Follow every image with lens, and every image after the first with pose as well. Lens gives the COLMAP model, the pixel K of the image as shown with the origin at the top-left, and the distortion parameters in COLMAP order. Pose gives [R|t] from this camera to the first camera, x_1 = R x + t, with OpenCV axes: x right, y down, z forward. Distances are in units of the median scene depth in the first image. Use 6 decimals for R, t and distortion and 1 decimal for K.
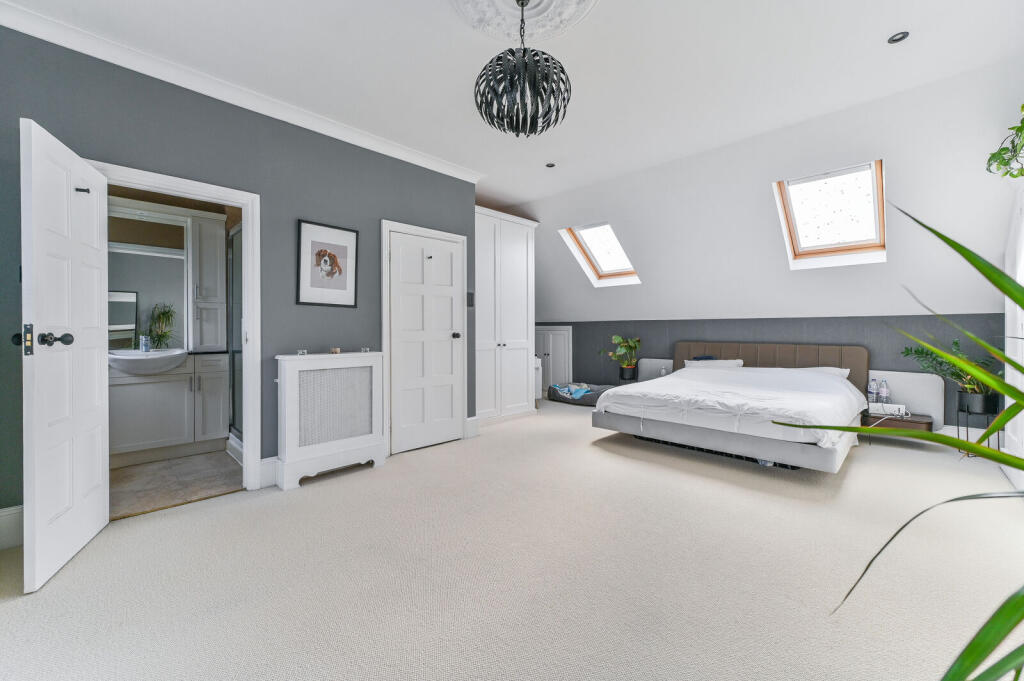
lens RADIAL K [[405.9, 0, 511.1], [0, 405.9, 339.0], [0, 0, 1]] dist [-0.002957, -0.000159]
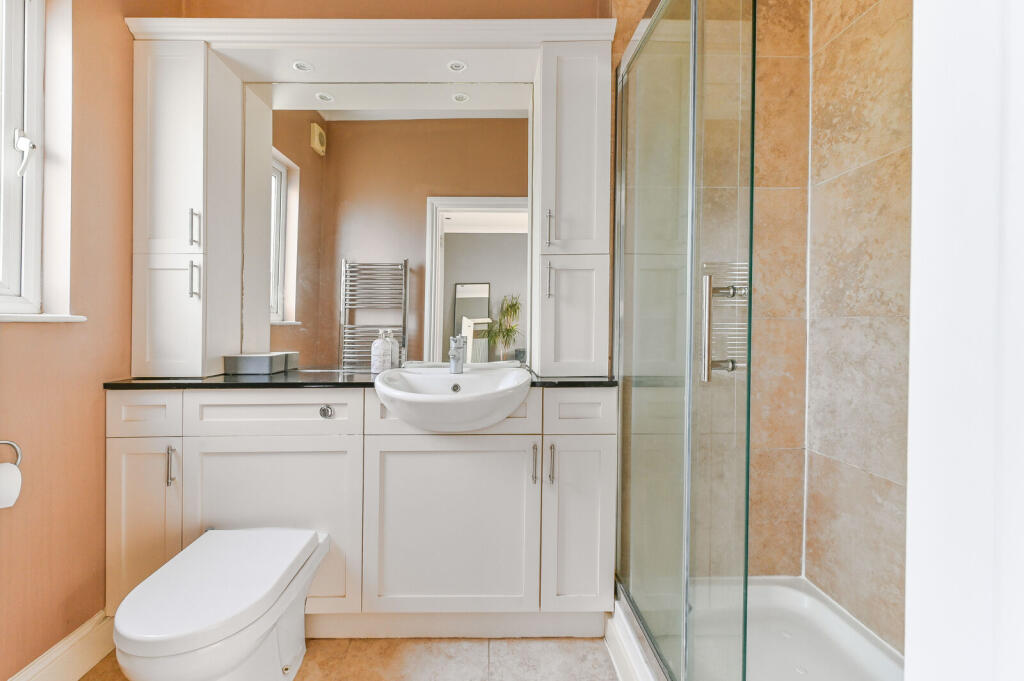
lens RADIAL K [[405.9, 0, 511.8], [0, 405.9, 332.9], [0, 0, 1]] dist [-0.002957, -0.000159]
pose [[0.749557, 0.014102, -0.661789, -0.528009], [-0.014519, 0.999883, 0.004862, -0.014533], [0.661780, 0.005964, 0.749674, 0.663615]]
